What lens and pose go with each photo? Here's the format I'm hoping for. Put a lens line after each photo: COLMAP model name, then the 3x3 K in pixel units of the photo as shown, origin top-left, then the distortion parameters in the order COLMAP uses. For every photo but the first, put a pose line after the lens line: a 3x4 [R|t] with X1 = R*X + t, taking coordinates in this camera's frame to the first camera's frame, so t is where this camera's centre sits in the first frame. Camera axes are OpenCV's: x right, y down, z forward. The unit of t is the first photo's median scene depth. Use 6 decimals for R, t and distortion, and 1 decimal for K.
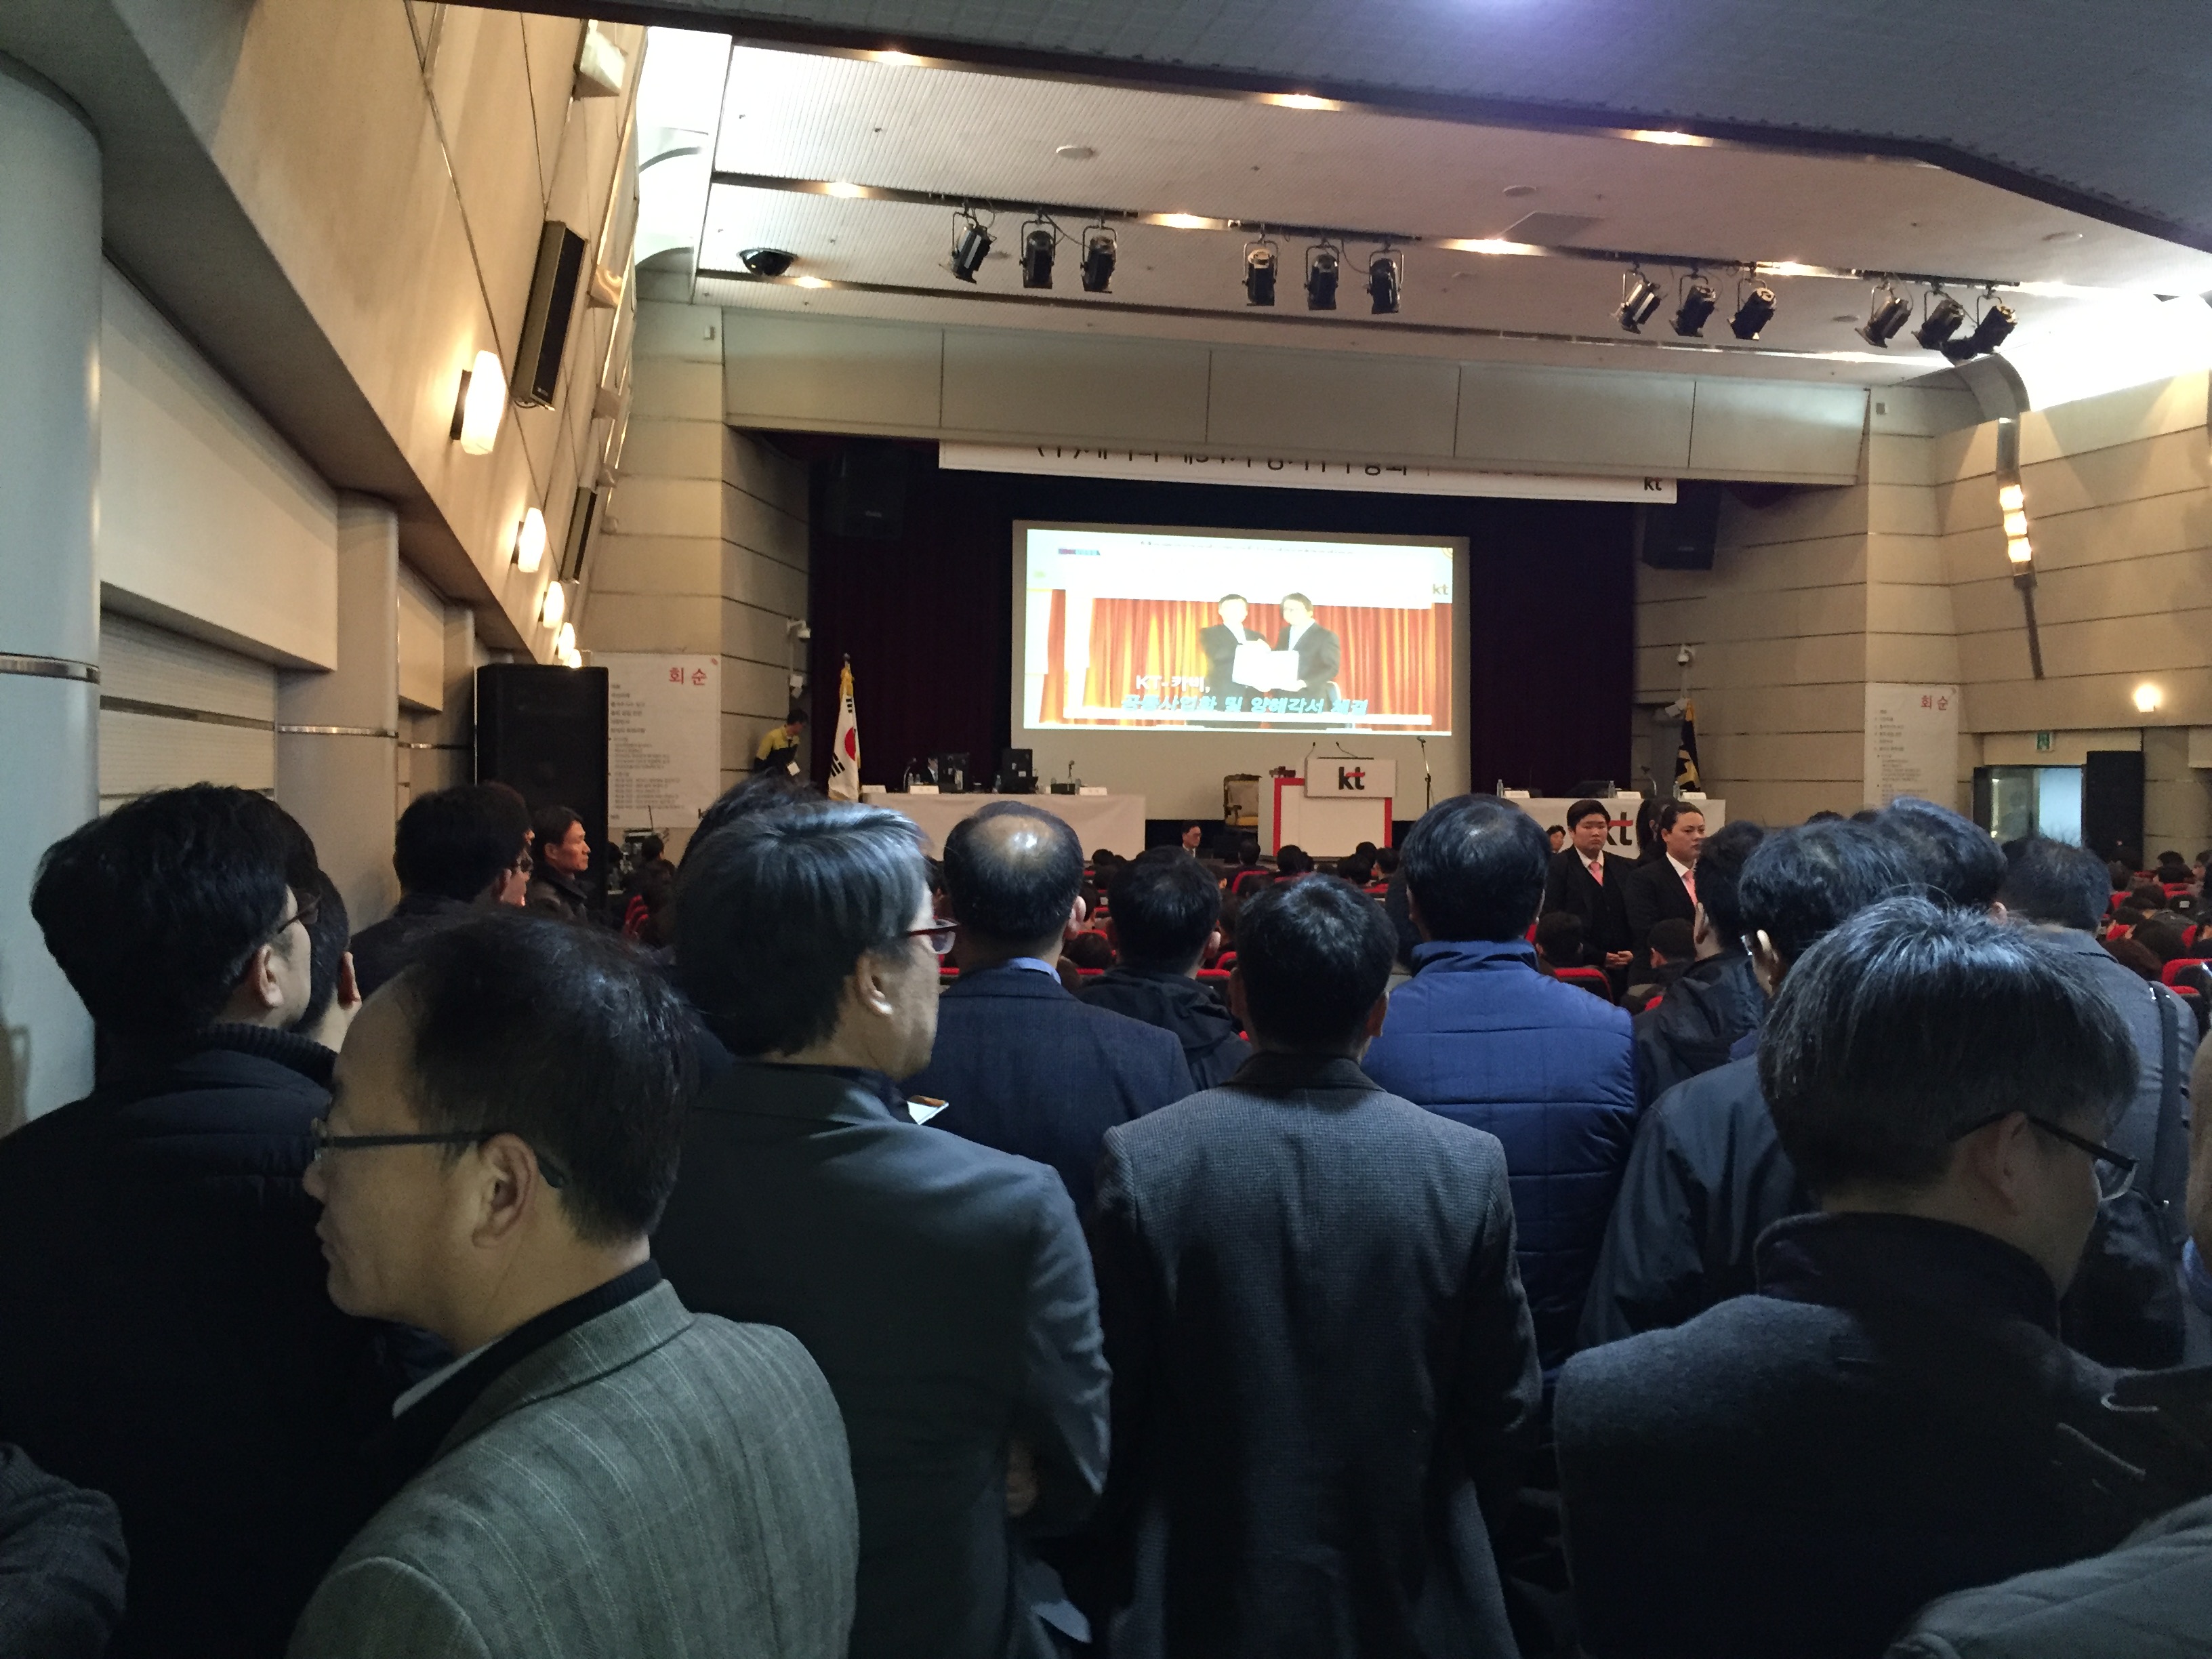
lens RADIAL K [[1886.6, 0, 1086.6], [0, 1886.6, 802.5], [0, 0, 1]] dist [0.086101, -0.106701]
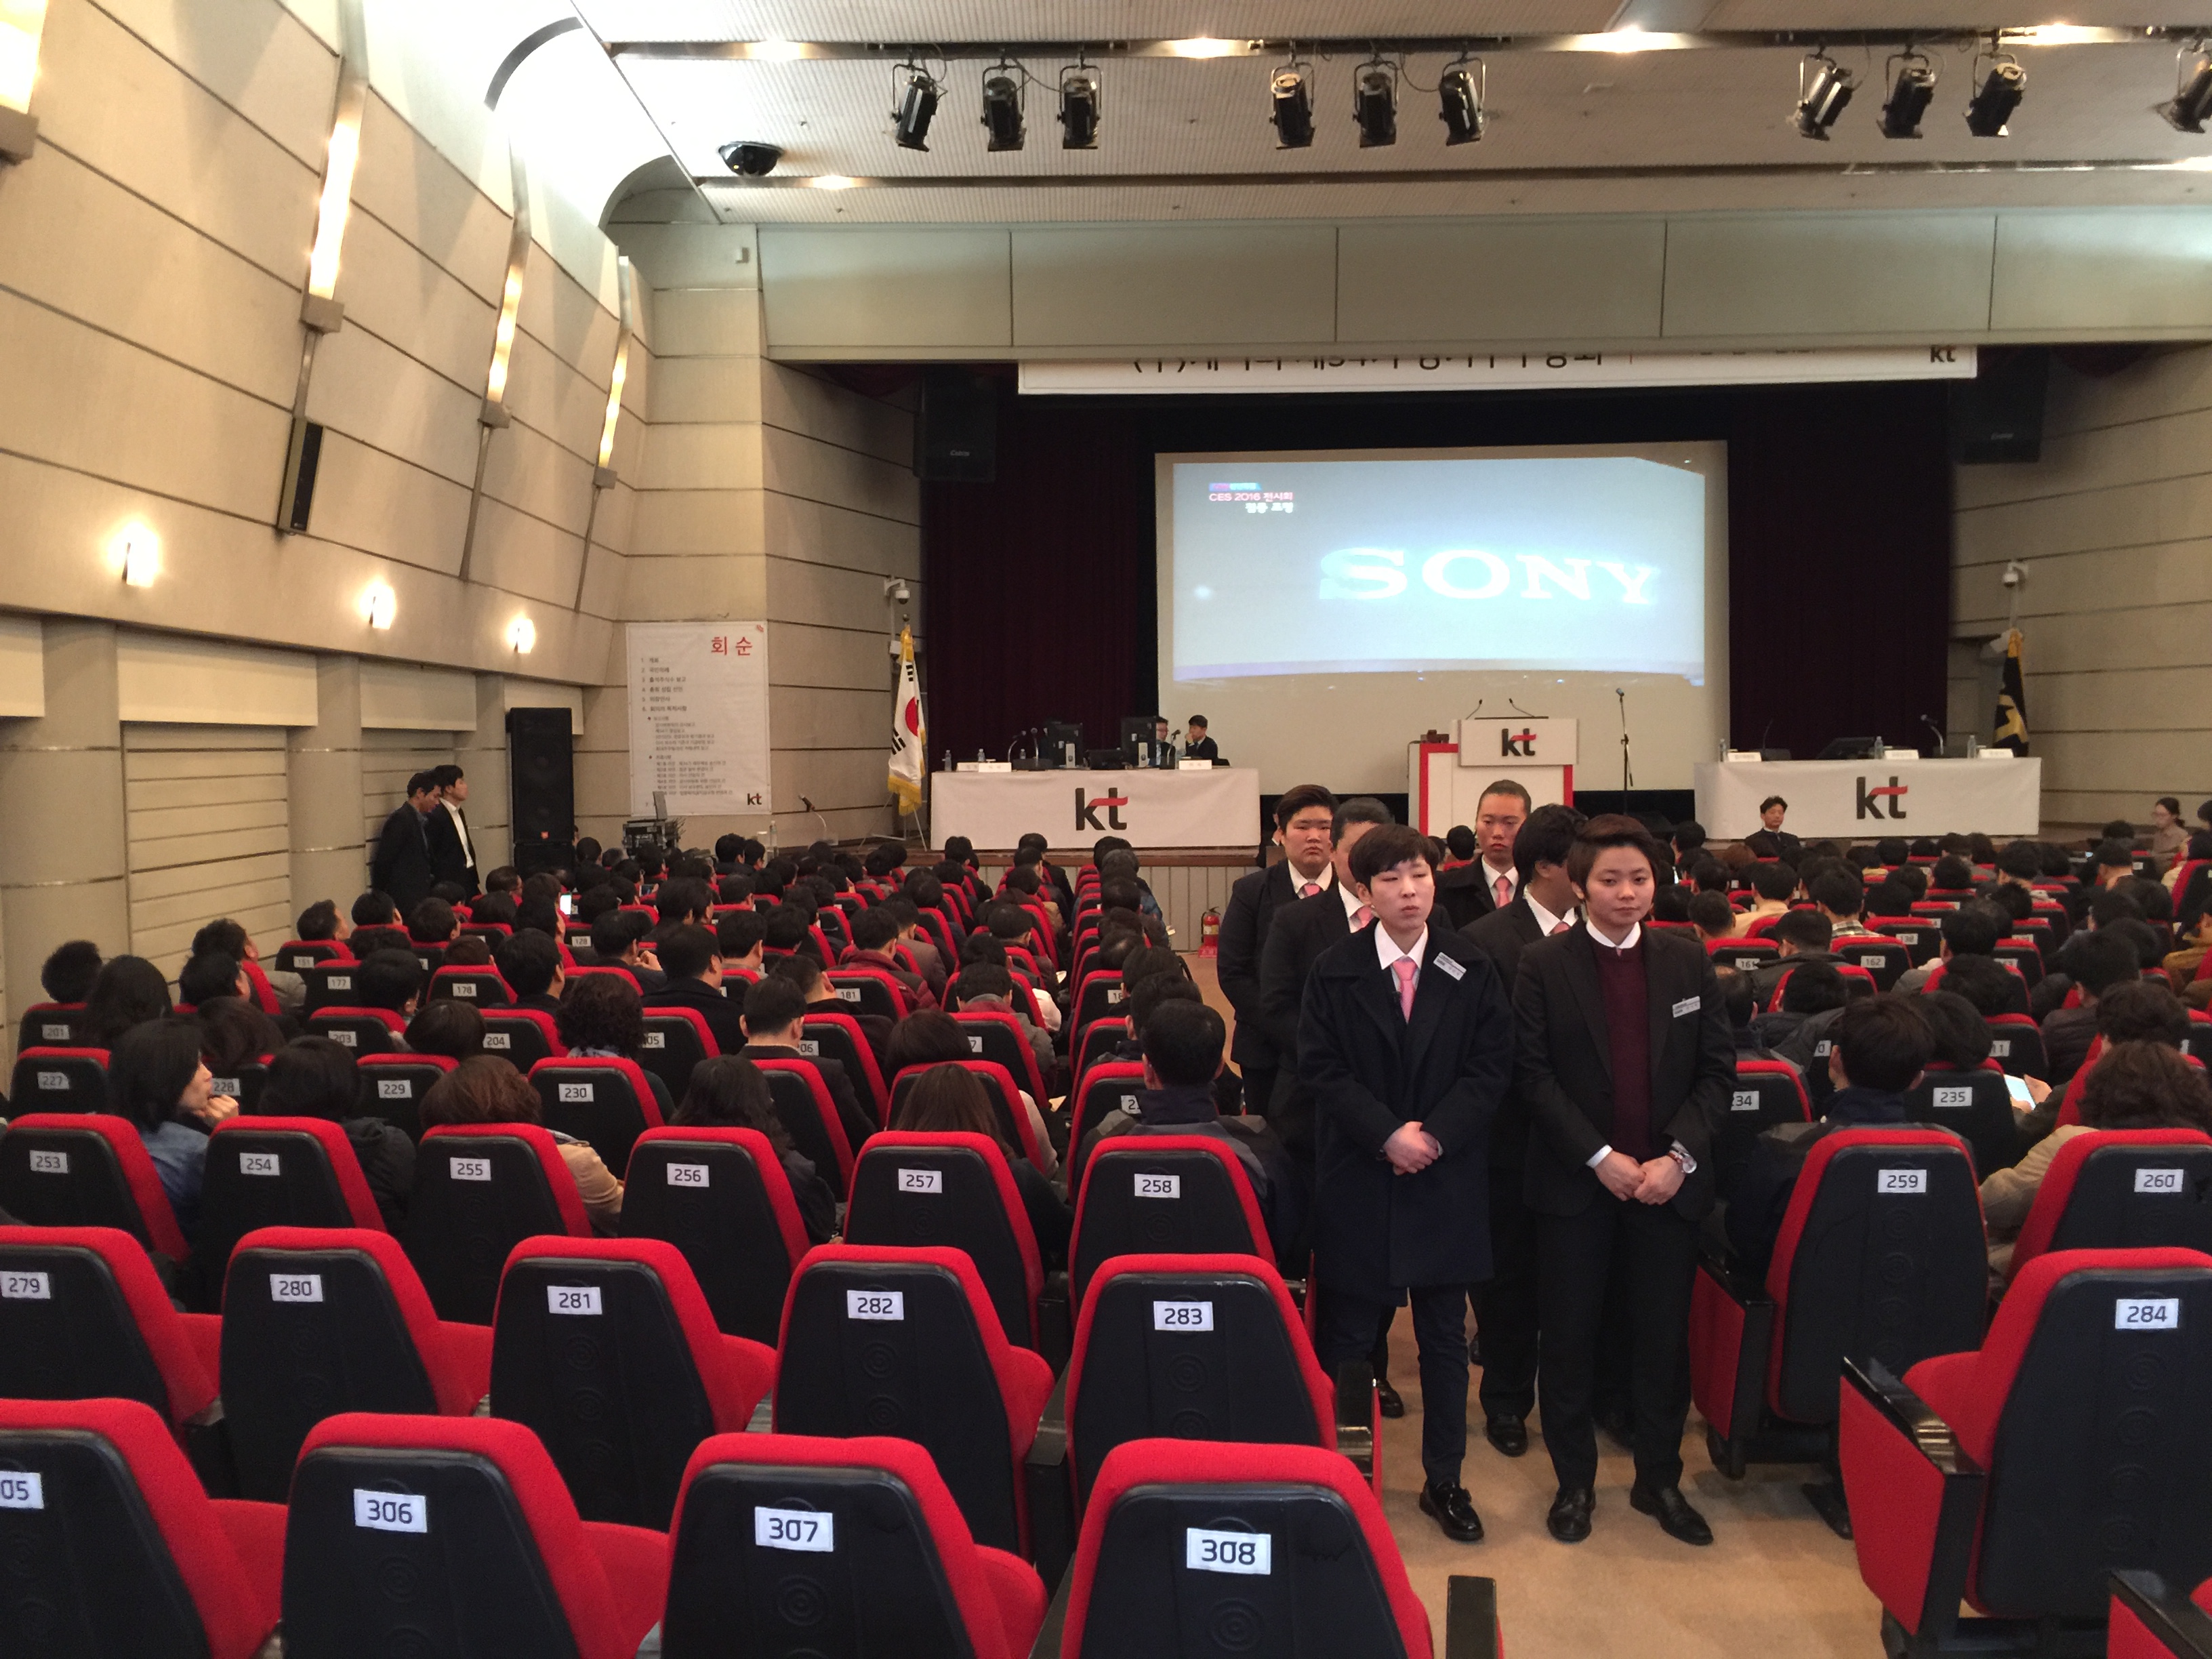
lens RADIAL K [[1876.0, 0, 1089.6], [0, 1876.0, 835.6], [0, 0, 1]] dist [0.086073, -0.113402]
pose [[0.970236, -0.010924, -0.241917, 0.151181], [0.019509, 0.999261, 0.033121, -0.003001], [0.241376, -0.036855, 0.969732, 0.157817]]
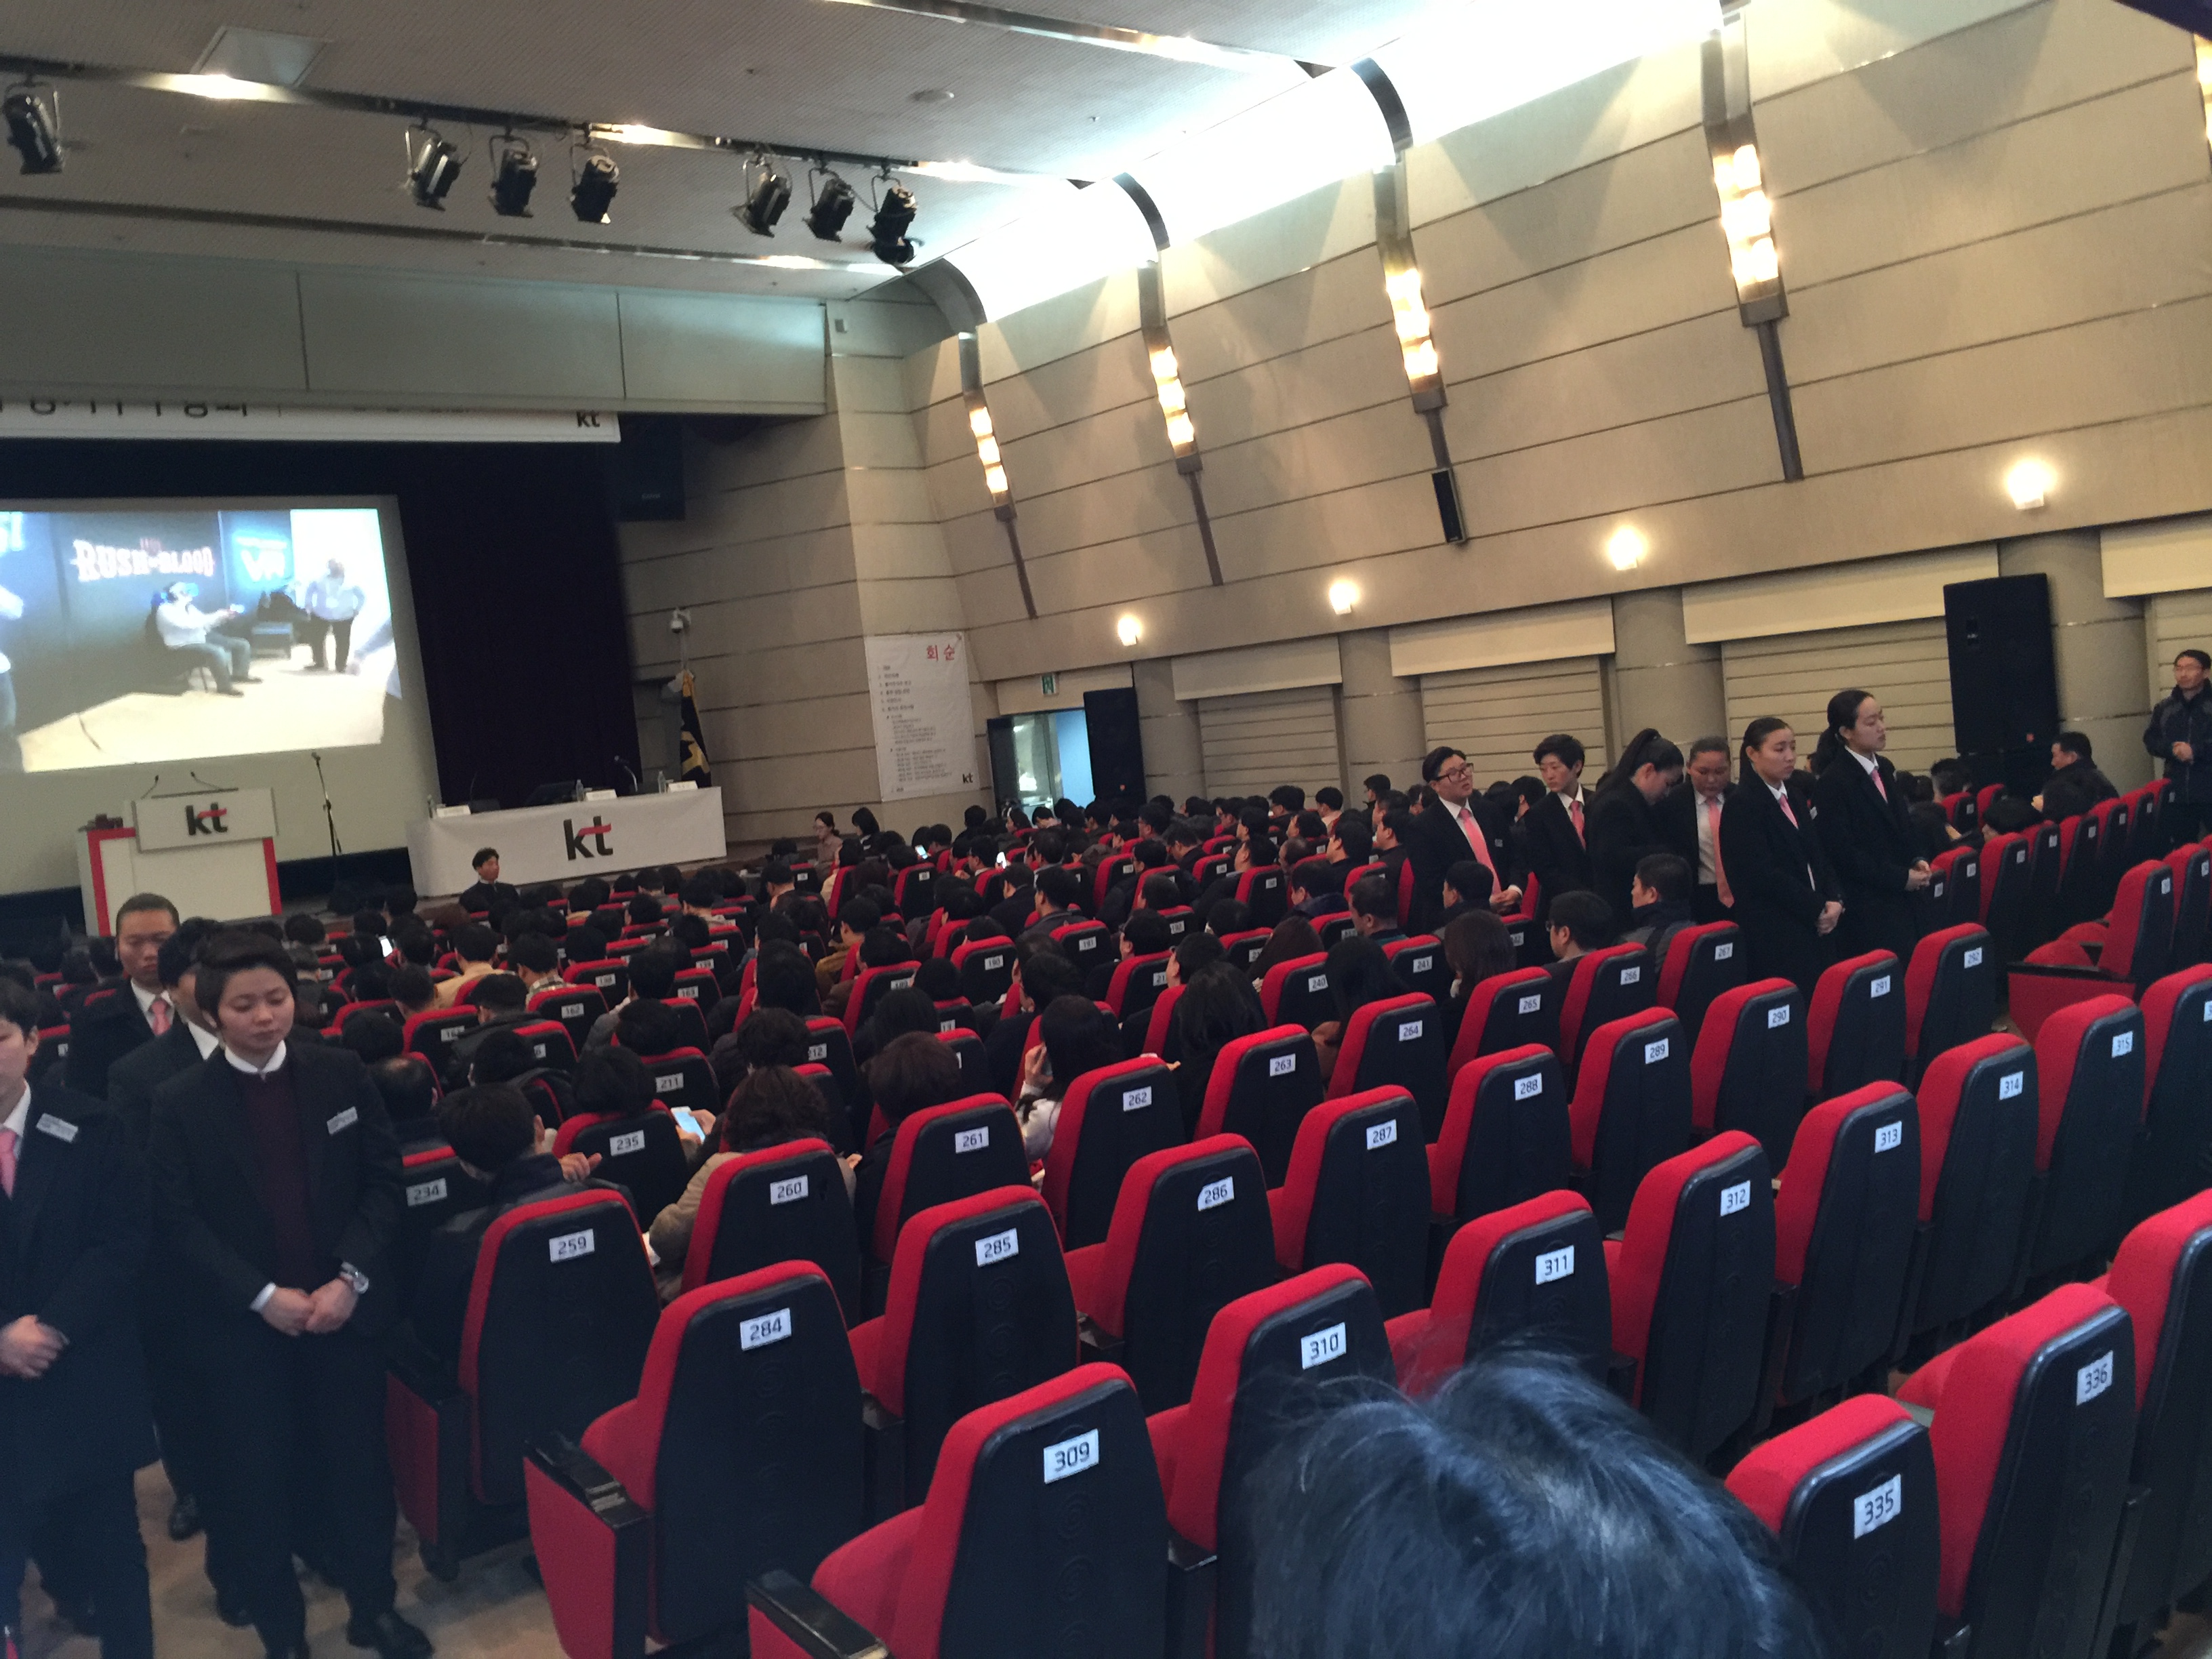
lens RADIAL K [[1876.0, 0, 1089.6], [0, 1876.0, 835.6], [0, 0, 1]] dist [0.086073, -0.113402]
pose [[0.914278, -0.126689, 0.384767, 0.163408], [0.113715, 0.991912, 0.056391, -0.008757], [-0.388799, -0.007804, 0.921290, 0.156751]]
